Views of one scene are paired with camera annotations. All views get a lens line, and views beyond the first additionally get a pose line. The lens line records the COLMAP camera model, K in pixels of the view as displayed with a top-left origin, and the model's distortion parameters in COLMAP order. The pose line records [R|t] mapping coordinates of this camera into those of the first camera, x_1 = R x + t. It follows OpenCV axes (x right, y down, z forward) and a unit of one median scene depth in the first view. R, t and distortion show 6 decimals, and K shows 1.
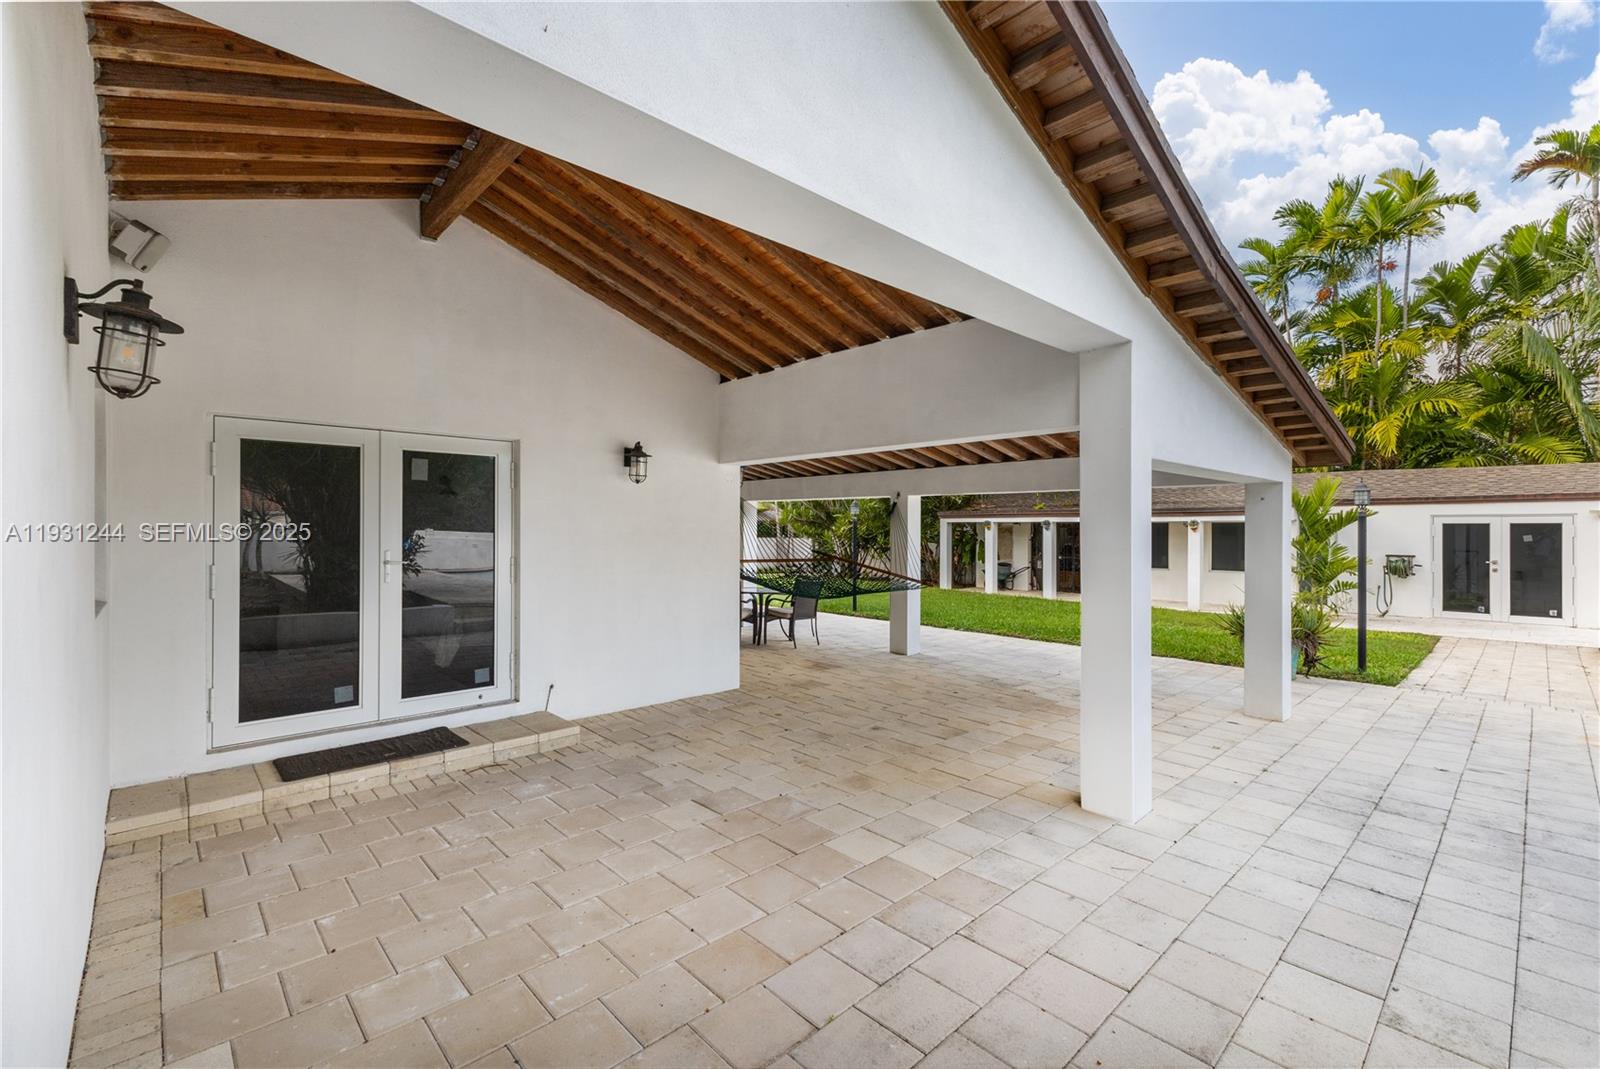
lens RADIAL K [[688.2, 0, 843.3], [0, 688.2, 544.7], [0, 0, 1]] dist [0.013158, -0.000197]
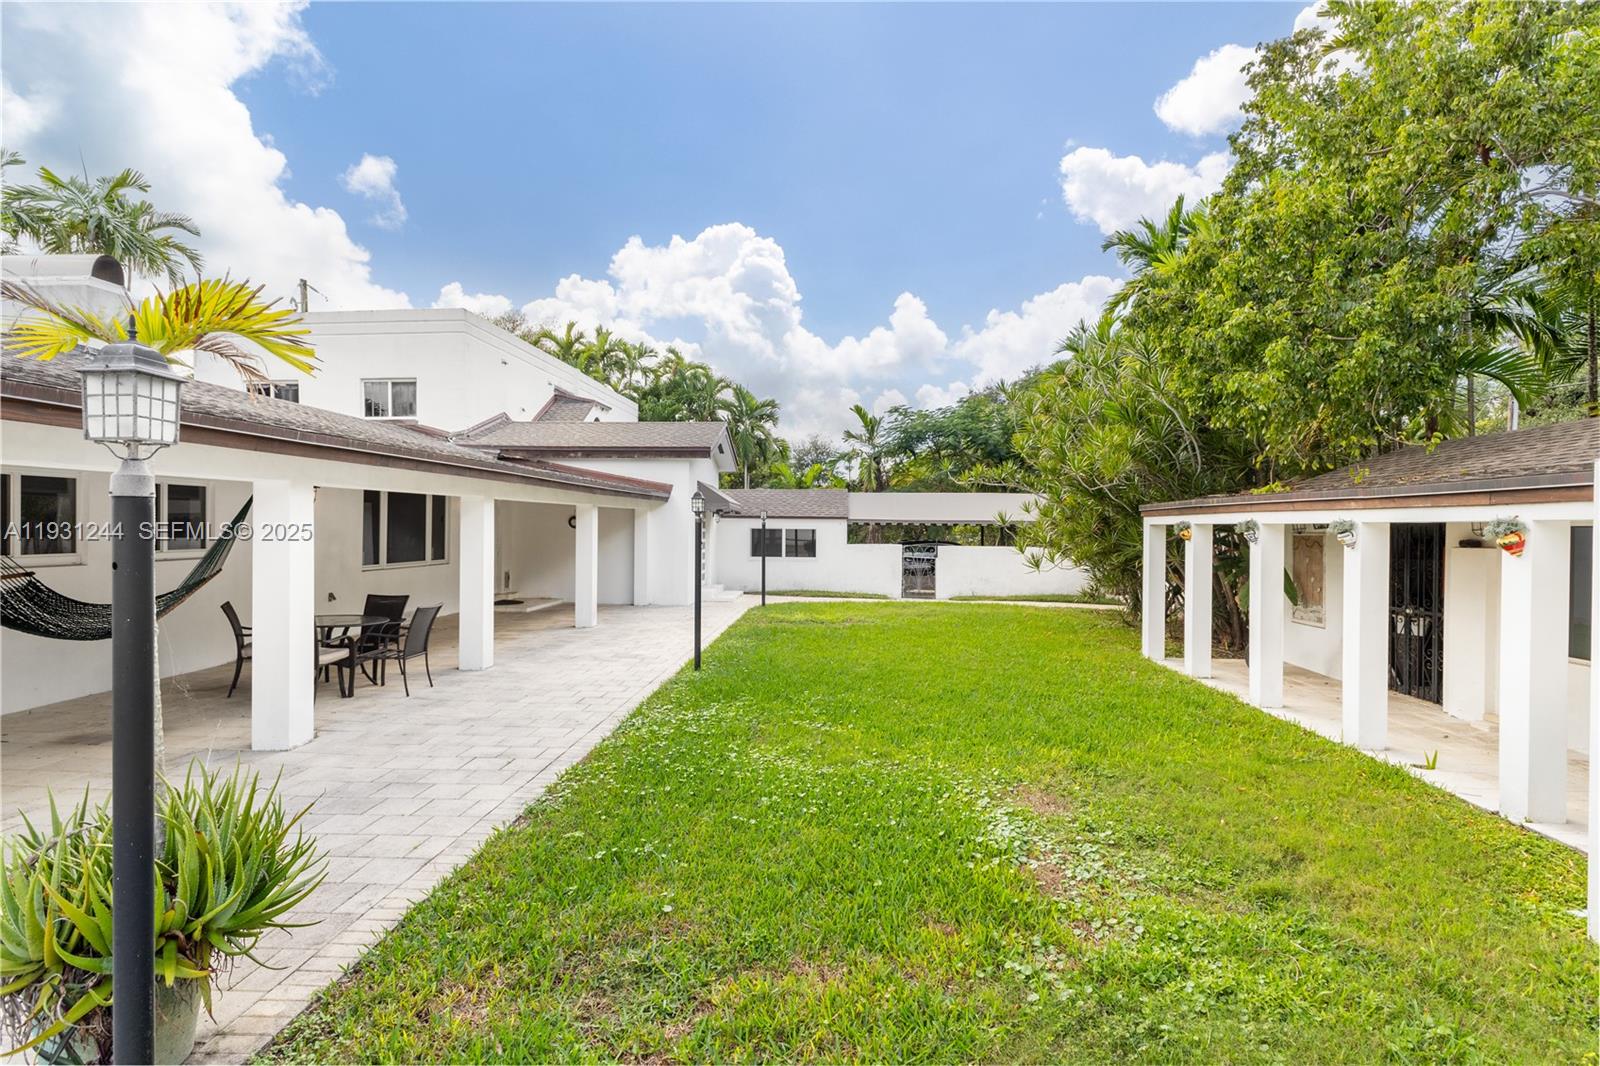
lens RADIAL K [[815.3, 0, 809.6], [0, 815.3, 532.1], [0, 0, 1]] dist [0.020086, 0.001225]
pose [[0.670282, 0.002331, -0.742103, 0.571459], [-0.019583, 0.999702, -0.014548, -0.017389], [0.741848, 0.024284, 0.670128, 0.519749]]
